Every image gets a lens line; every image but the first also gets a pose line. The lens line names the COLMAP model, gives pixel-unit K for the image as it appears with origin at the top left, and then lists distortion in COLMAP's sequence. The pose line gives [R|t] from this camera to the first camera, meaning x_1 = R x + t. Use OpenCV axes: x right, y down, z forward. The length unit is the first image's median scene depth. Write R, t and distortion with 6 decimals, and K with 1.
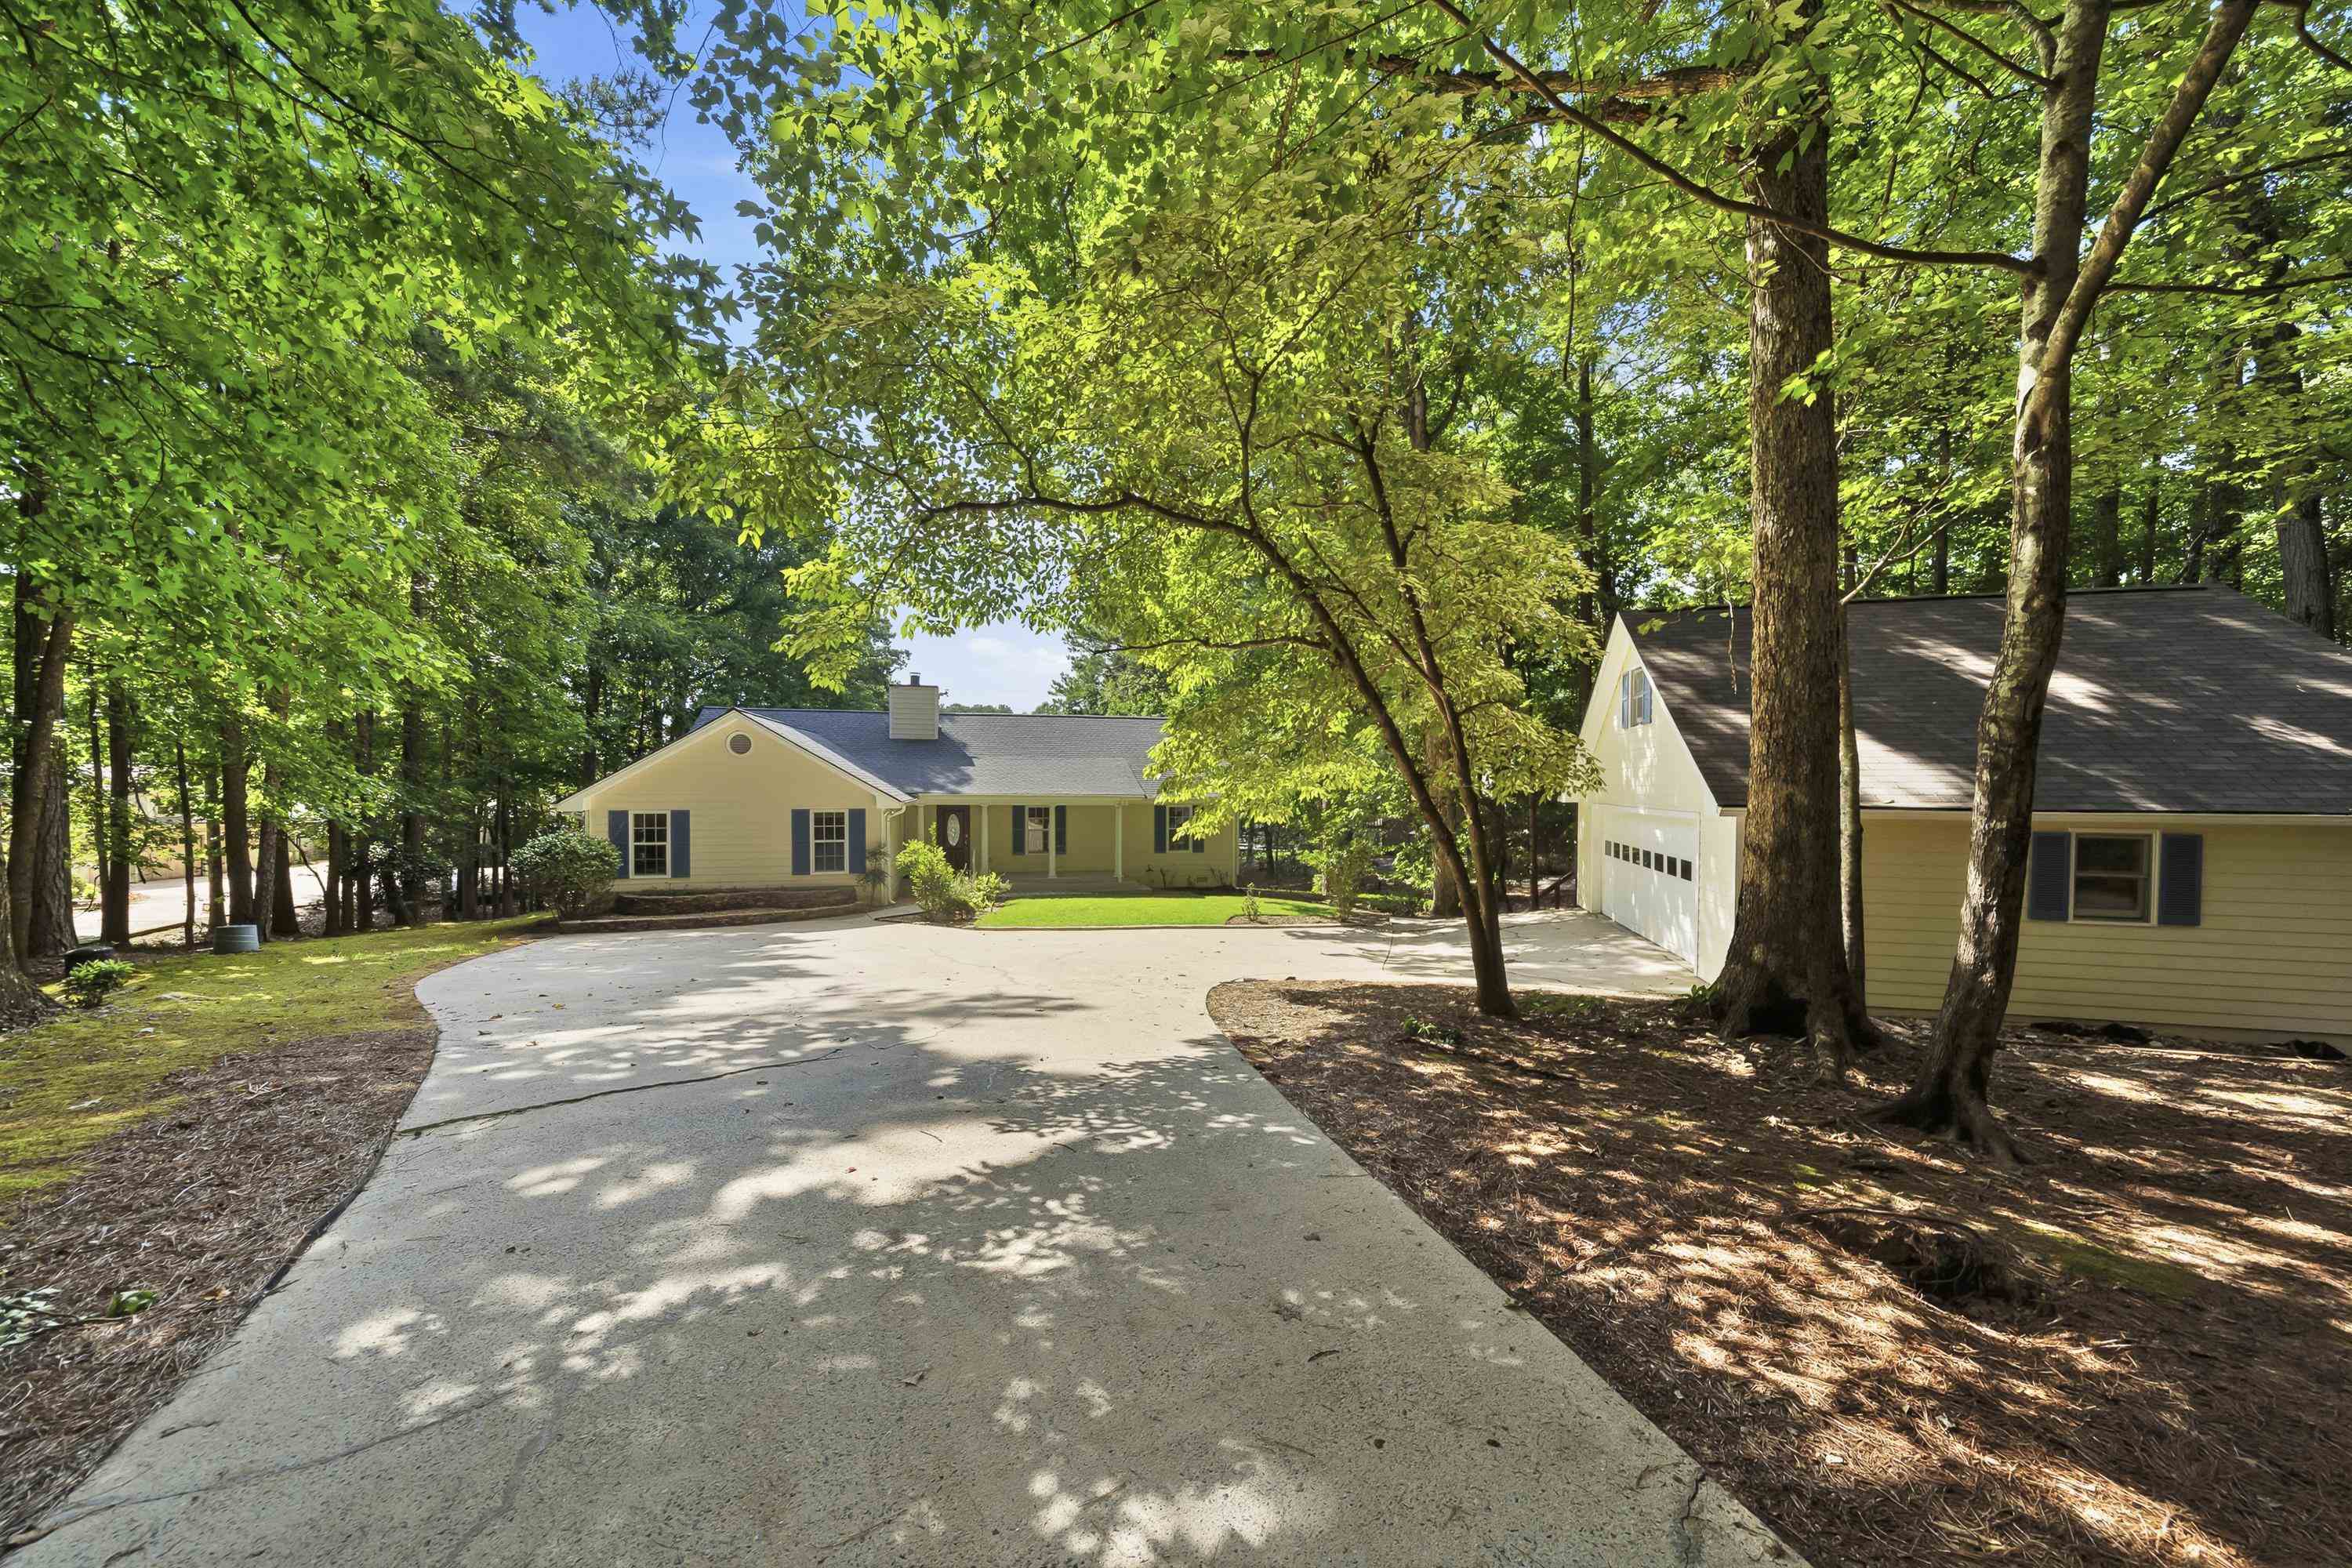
lens RADIAL K [[832.8, 0, 1176.9], [0, 832.8, 780.3], [0, 0, 1]] dist [0.002531, 0.000229]
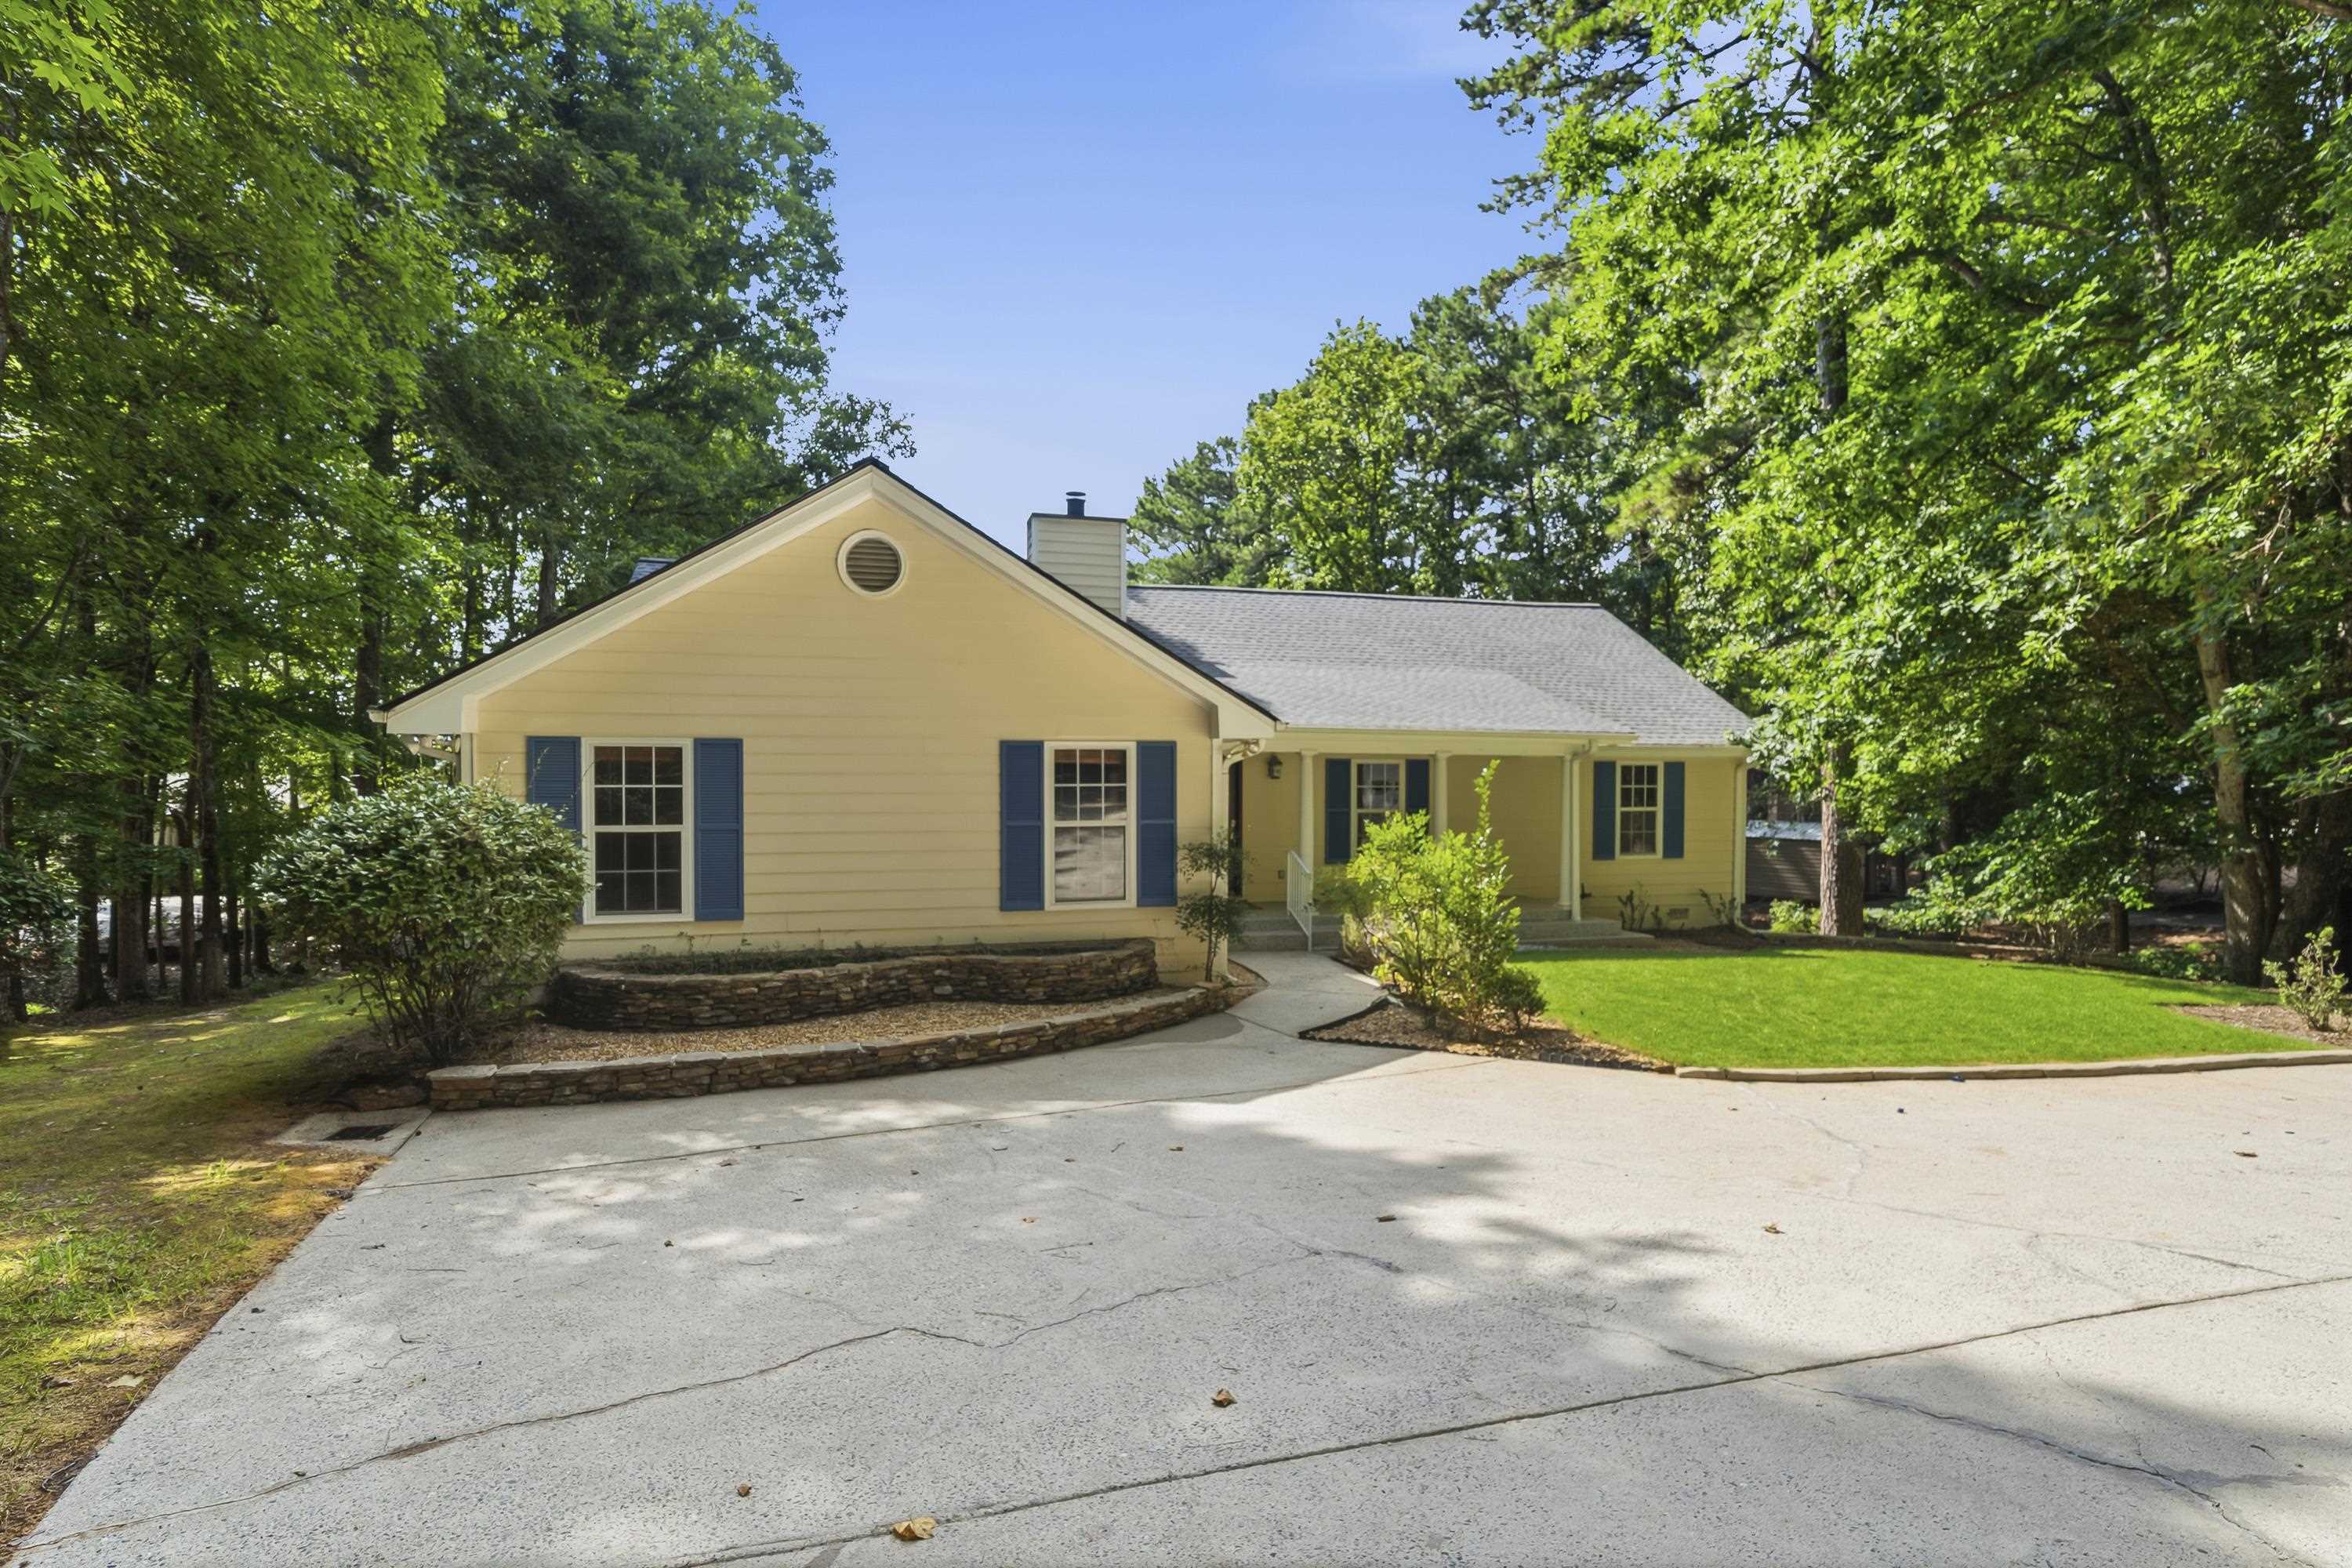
lens RADIAL K [[1127.7, 0, 1178.5], [0, 1127.7, 796.8], [0, 0, 1]] dist [0.019239, -0.000581]
pose [[0.999407, -0.004121, 0.034196, -0.408012], [0.003245, 0.999666, 0.025649, 0.049640], [-0.034291, -0.025523, 0.999086, 0.489604]]
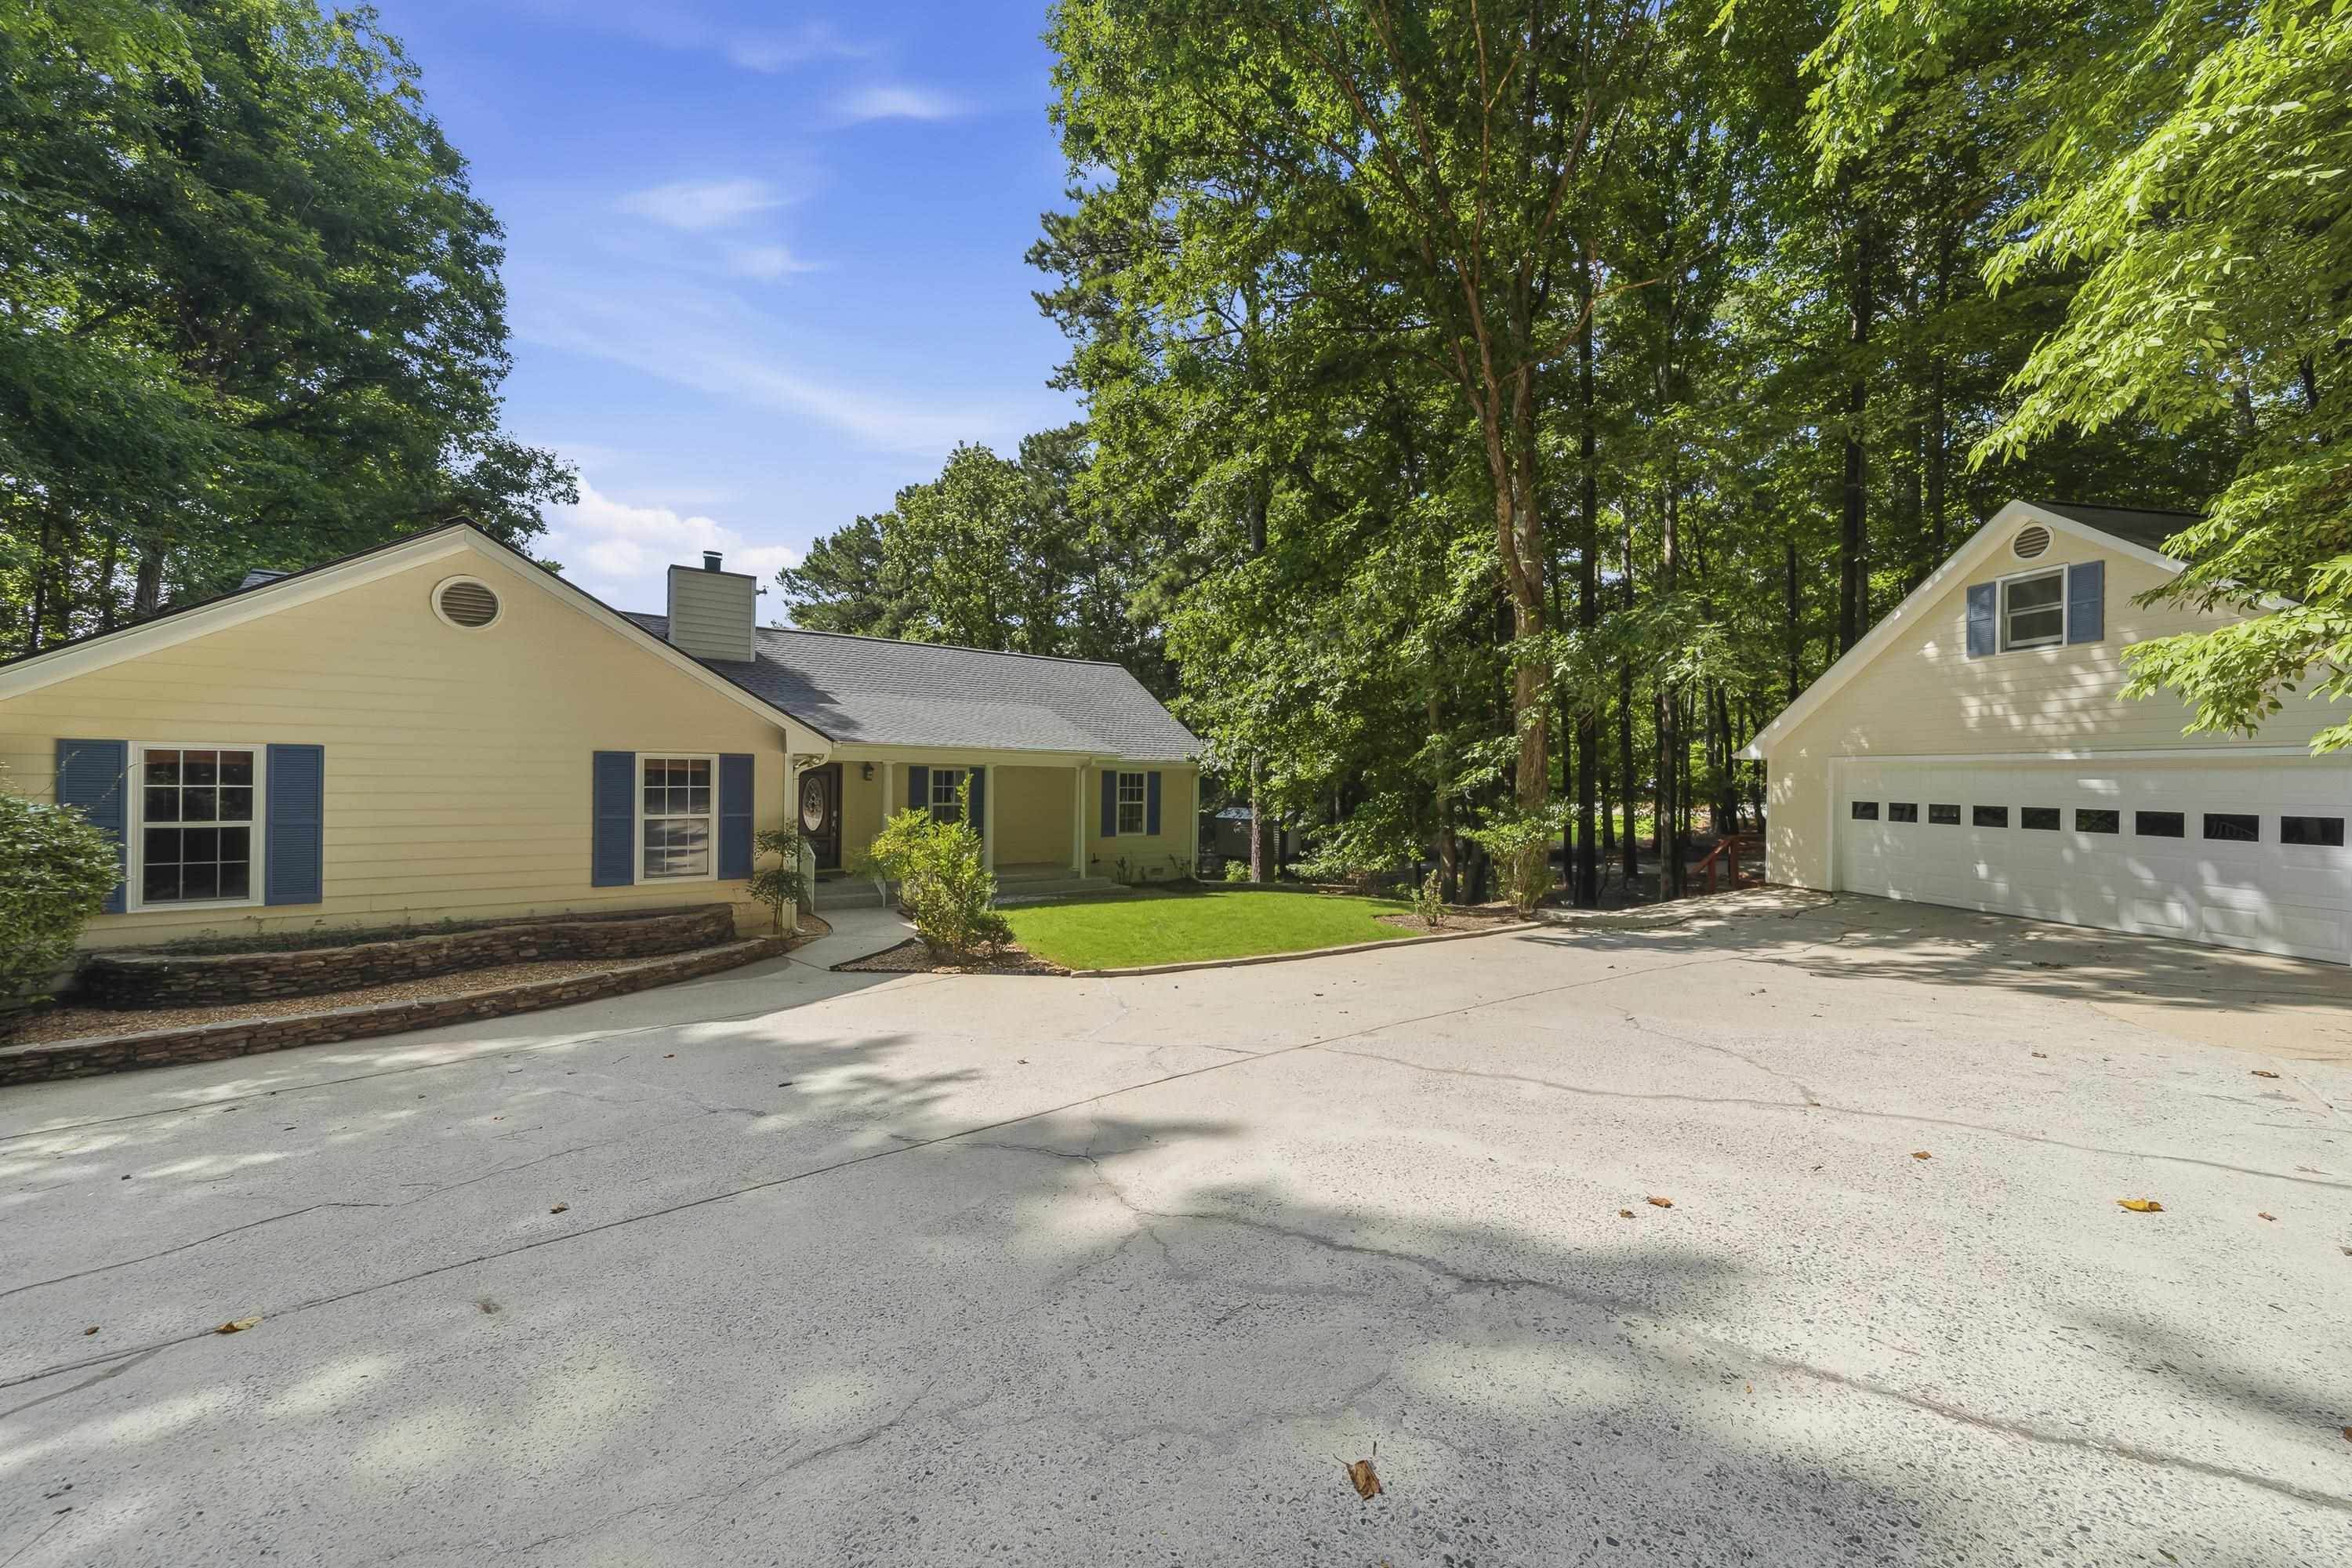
lens RADIAL K [[832.8, 0, 1176.9], [0, 832.8, 780.3], [0, 0, 1]] dist [0.002531, 0.000229]
pose [[0.921651, 0.005913, 0.387976, -0.346795], [-0.011832, 0.999847, 0.012869, 0.043096], [-0.387840, -0.016452, 0.921580, 0.433975]]
